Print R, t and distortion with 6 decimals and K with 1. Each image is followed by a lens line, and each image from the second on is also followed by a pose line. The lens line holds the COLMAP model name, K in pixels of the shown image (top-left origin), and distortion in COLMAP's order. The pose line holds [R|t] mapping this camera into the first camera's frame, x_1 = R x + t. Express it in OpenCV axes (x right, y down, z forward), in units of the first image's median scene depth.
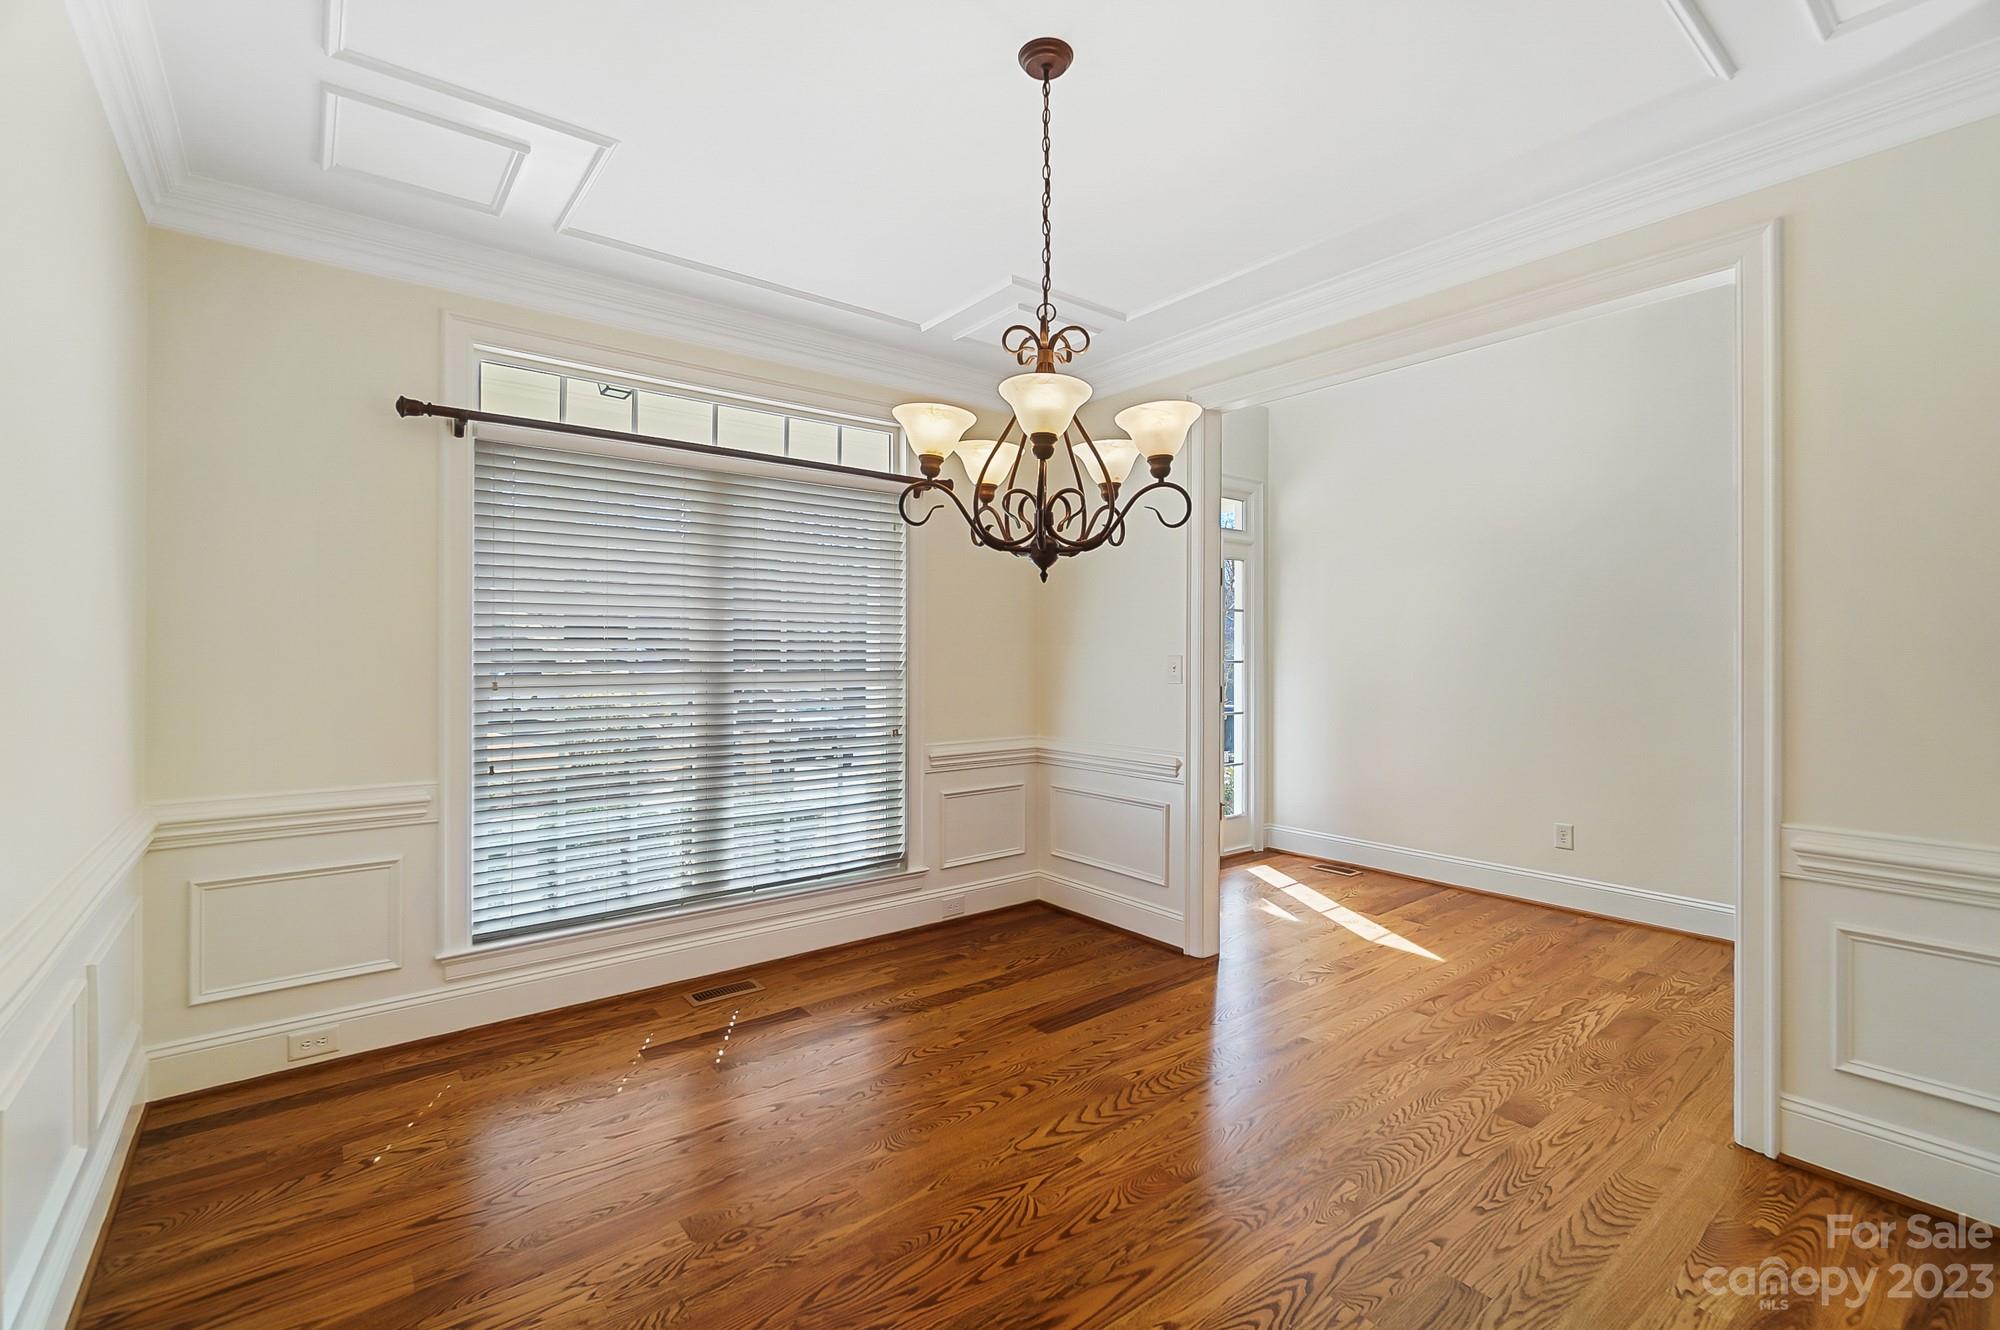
lens RADIAL K [[865.3, 0, 996.5], [0, 865.3, 651.4], [0, 0, 1]] dist [0.003225, 0.000269]
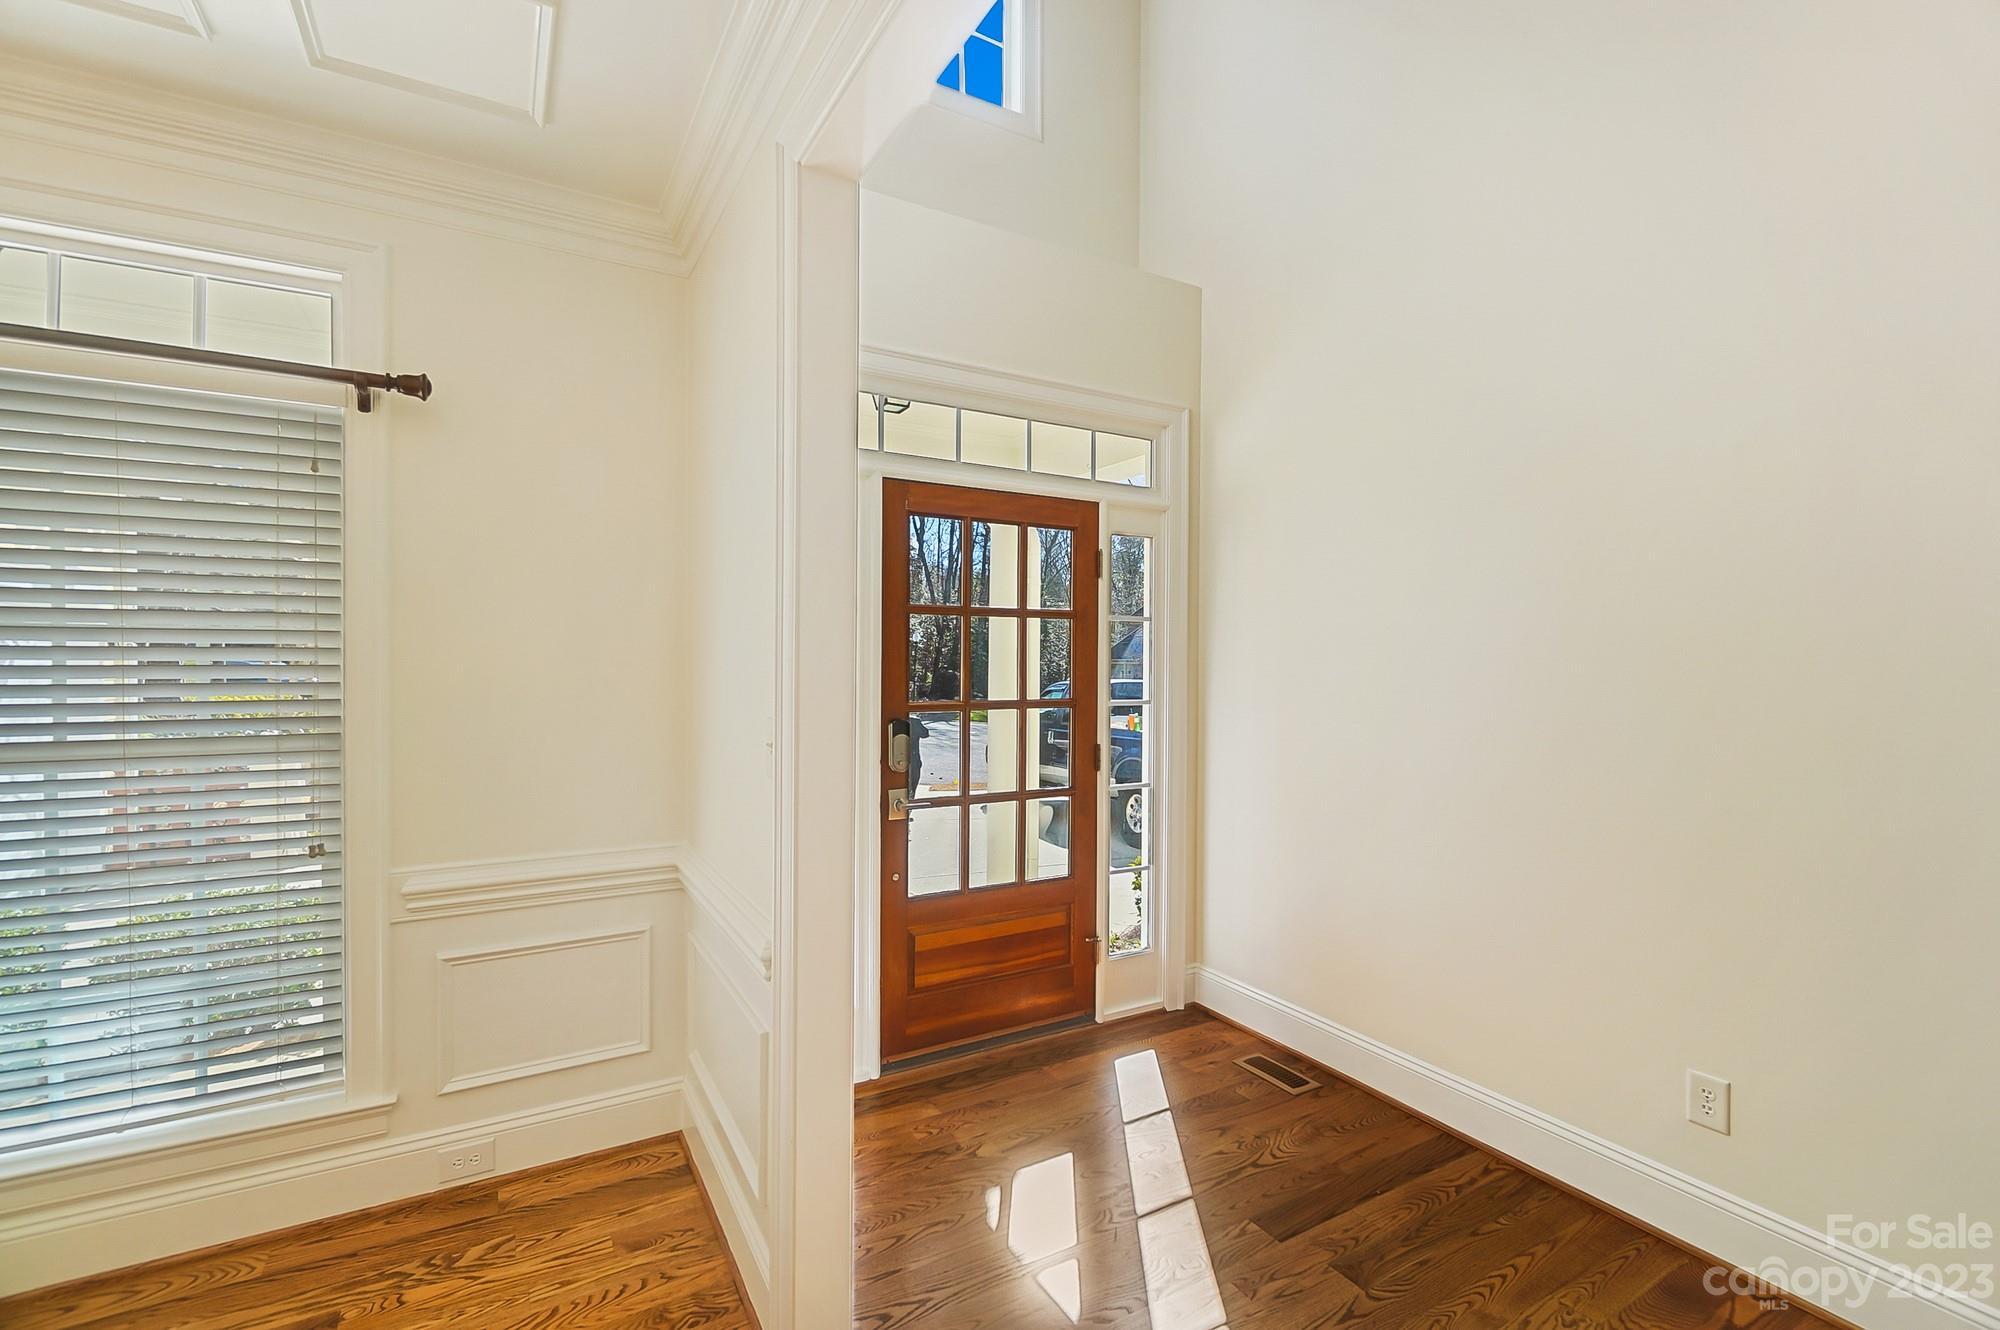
lens RADIAL K [[865.3, 0, 1001.8], [0, 865.3, 661.2], [0, 0, 1]] dist [0.003225, 0.000269]
pose [[0.988496, 0.018873, -0.150066, 0.427553], [-0.015773, 0.999638, 0.021819, -0.047162], [0.150423, -0.019201, 0.988435, 0.598939]]
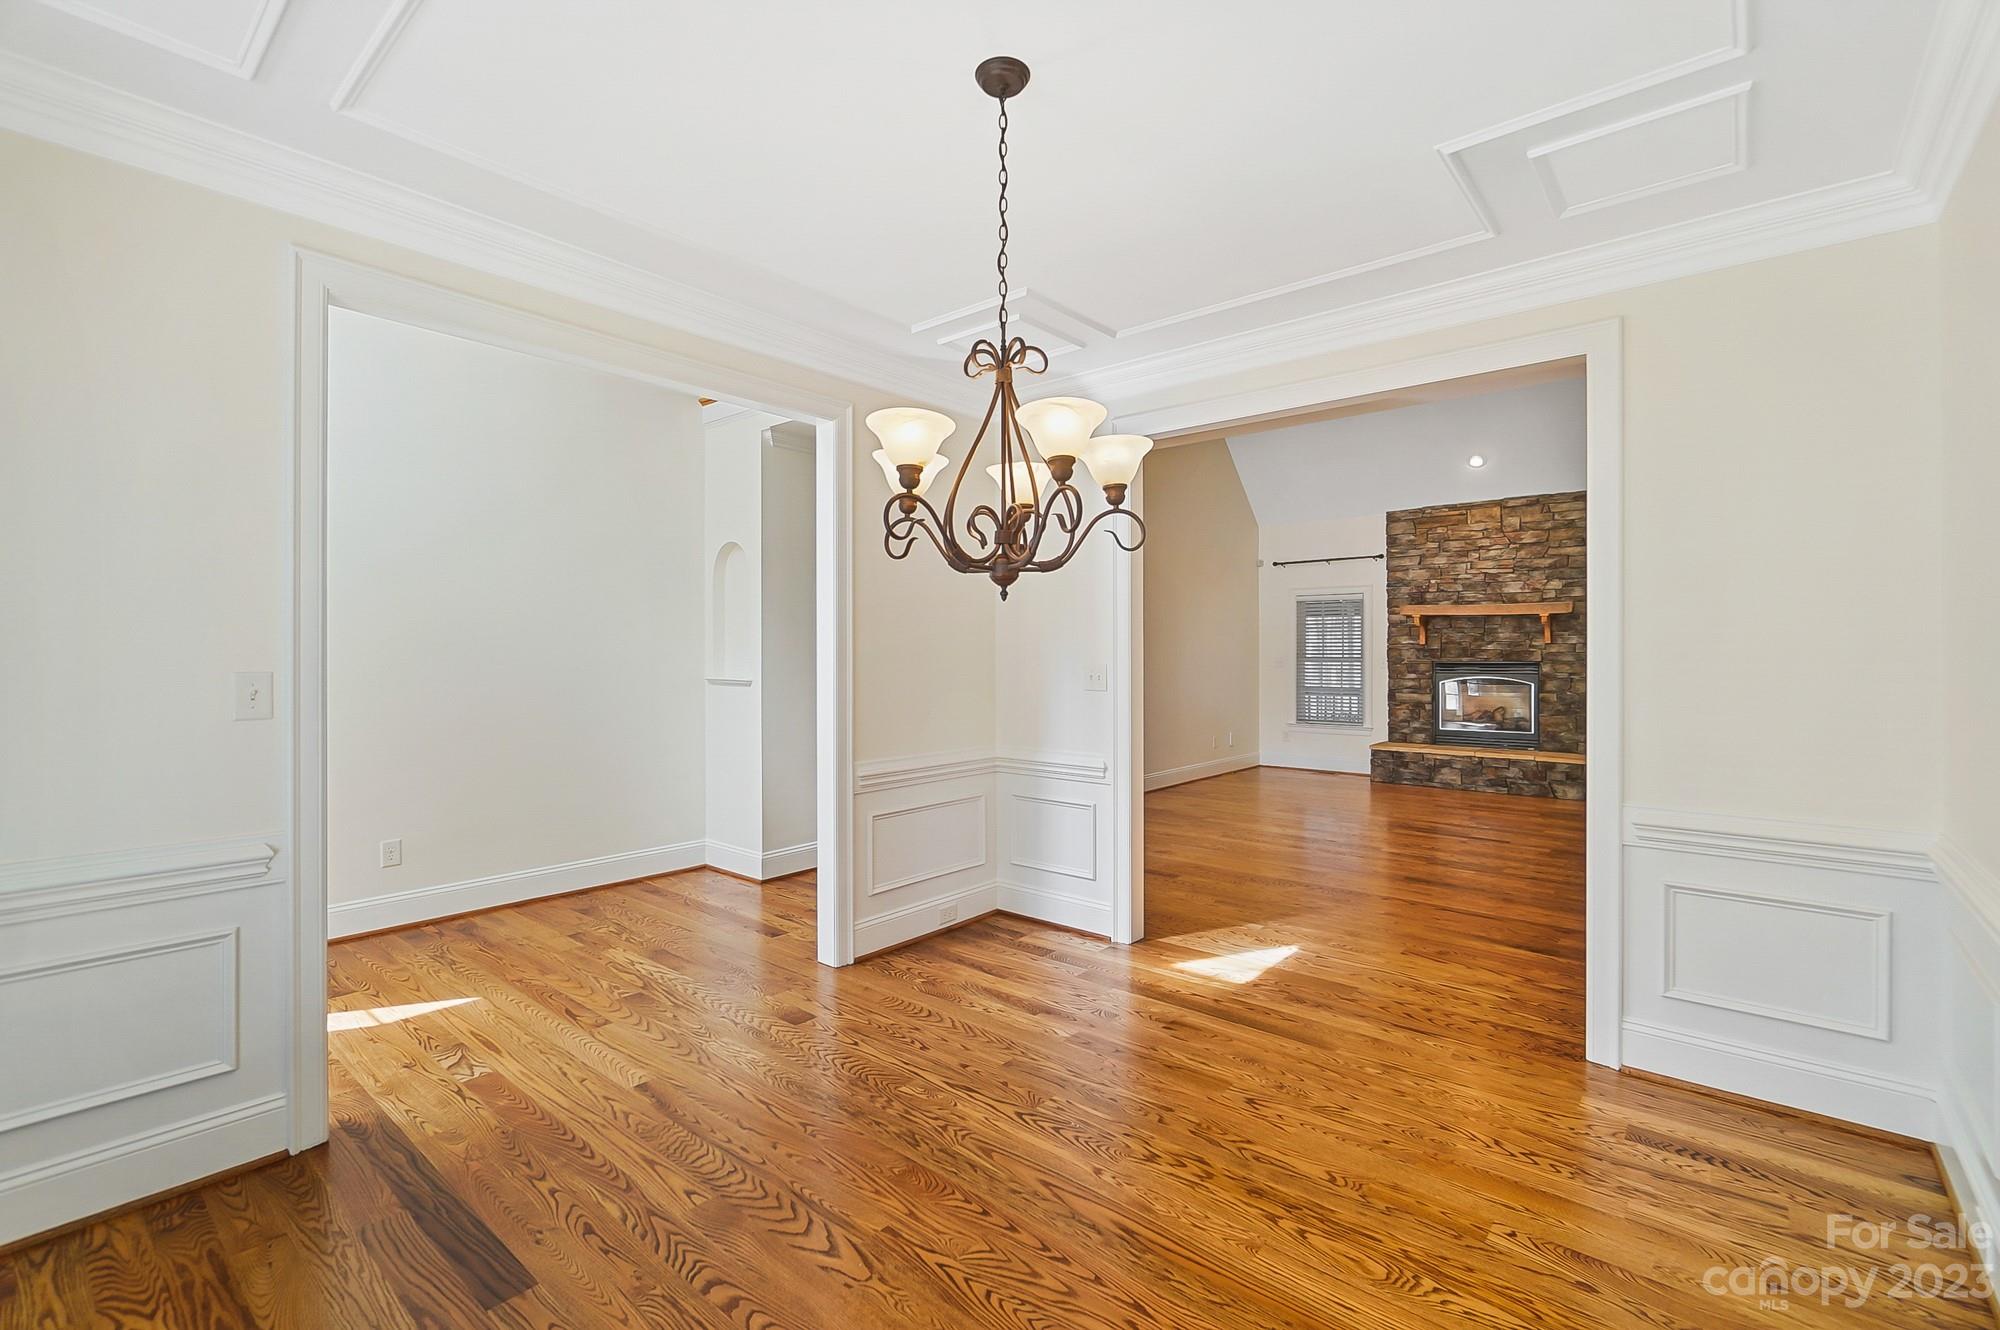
lens RADIAL K [[865.3, 0, 1001.5], [0, 865.3, 657.3], [0, 0, 1]] dist [0.003225, 0.000269]
pose [[-0.185555, -0.004468, 0.982624, -0.515695], [-0.004456, 0.999983, 0.003706, -0.010151], [-0.982624, -0.003691, -0.185572, 0.663559]]
